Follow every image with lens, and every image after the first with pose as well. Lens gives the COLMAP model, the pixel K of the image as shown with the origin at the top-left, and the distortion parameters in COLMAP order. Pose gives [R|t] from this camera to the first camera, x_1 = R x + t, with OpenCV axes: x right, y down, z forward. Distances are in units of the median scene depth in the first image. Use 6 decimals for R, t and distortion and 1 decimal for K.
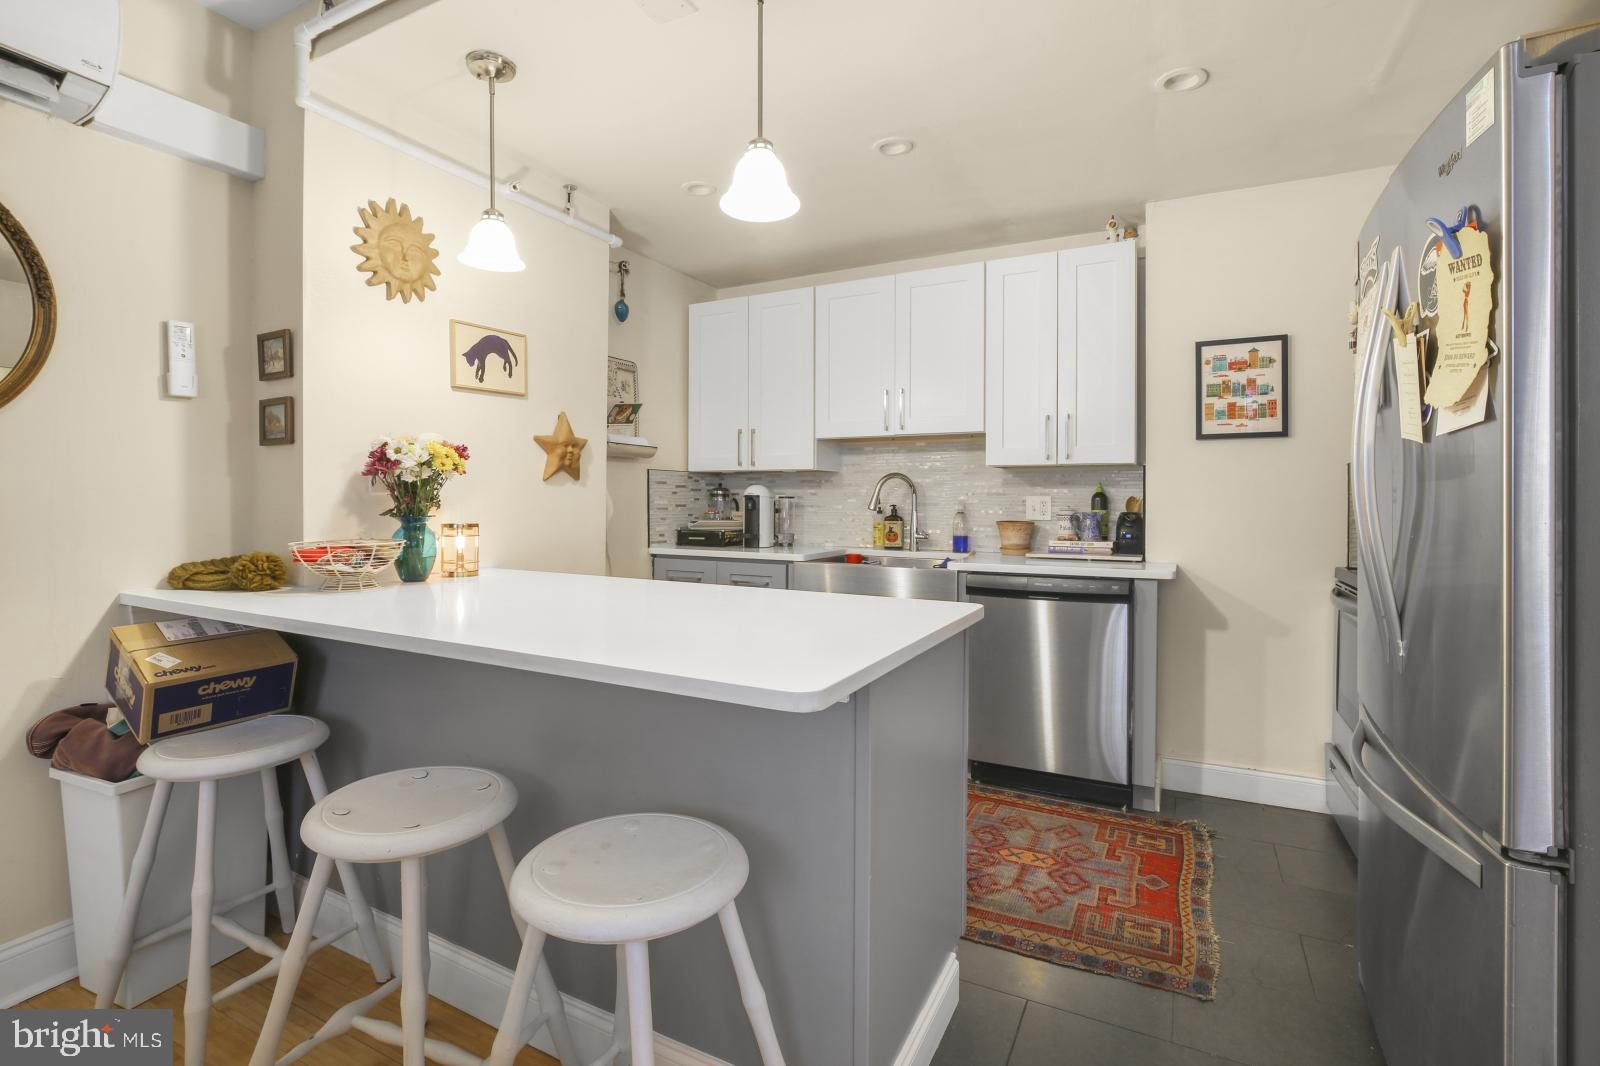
lens RADIAL K [[737.8, 0, 833.7], [0, 737.8, 510.8], [0, 0, 1]] dist [-0.030916, 0.006293]
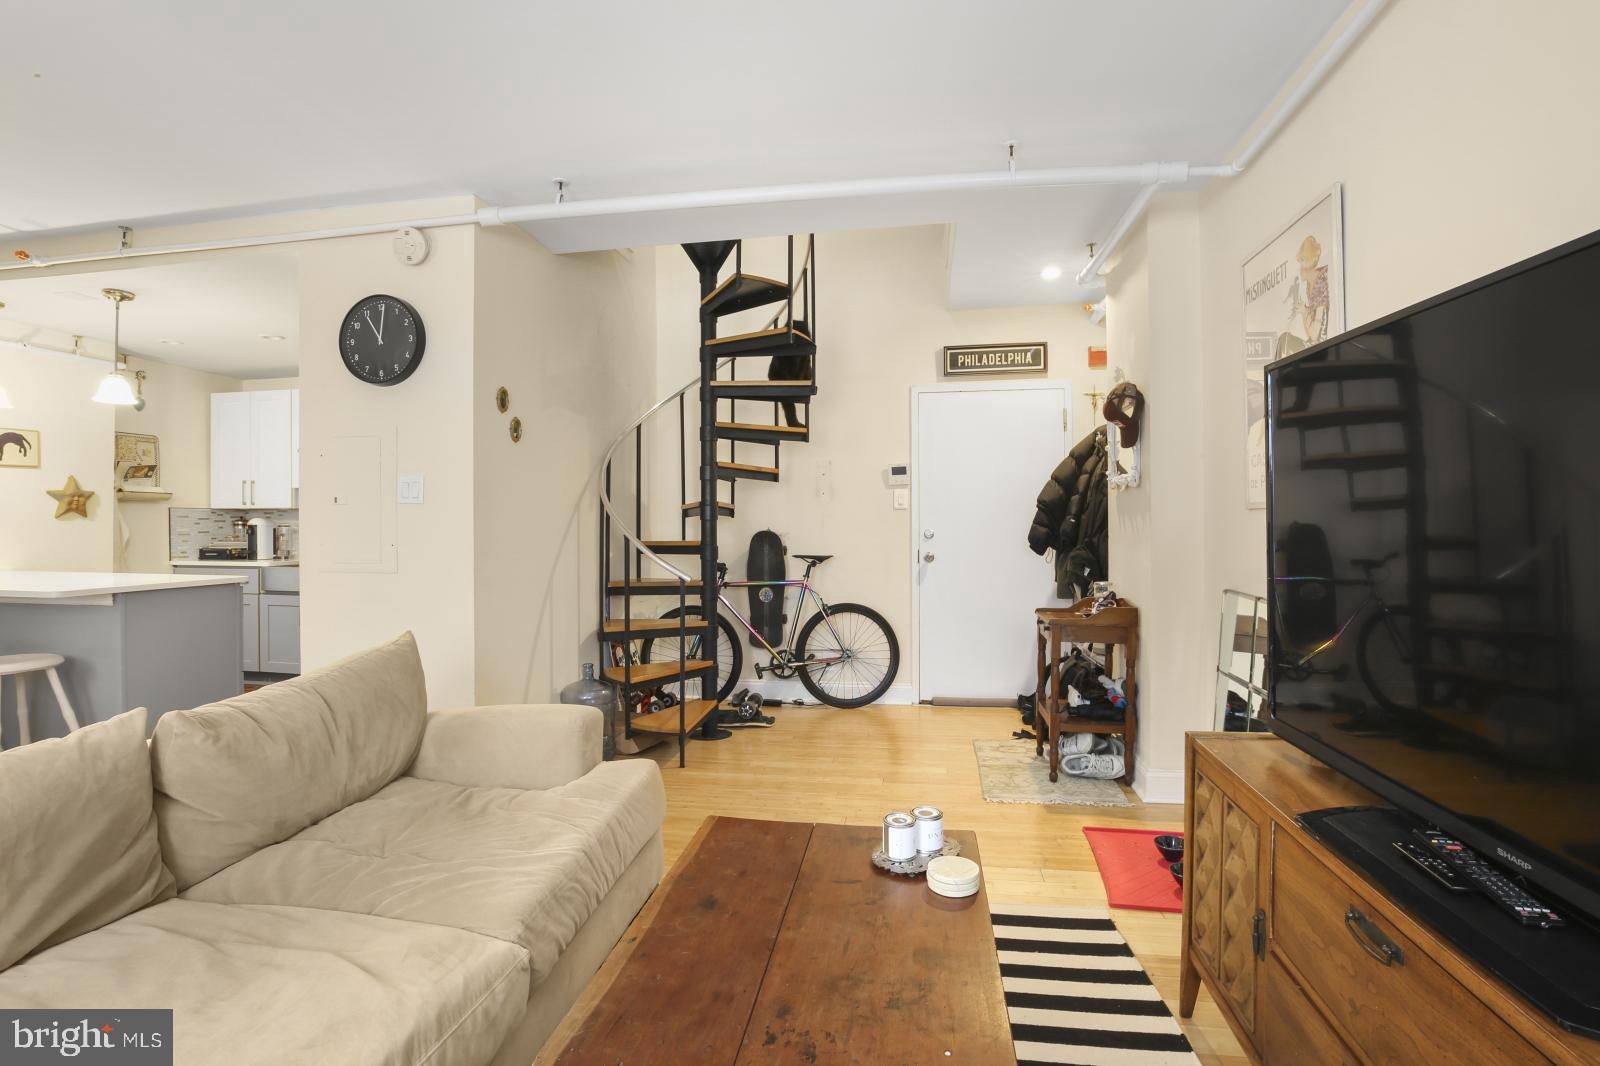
lens RADIAL K [[737.8, 0, 831.0], [0, 737.8, 524.8], [0, 0, 1]] dist [-0.030916, 0.006293]
pose [[0.951639, -0.004211, 0.307190, 0.571835], [0.008028, 0.999905, -0.011161, 0.004745], [-0.307114, 0.013087, 0.951583, -0.792545]]
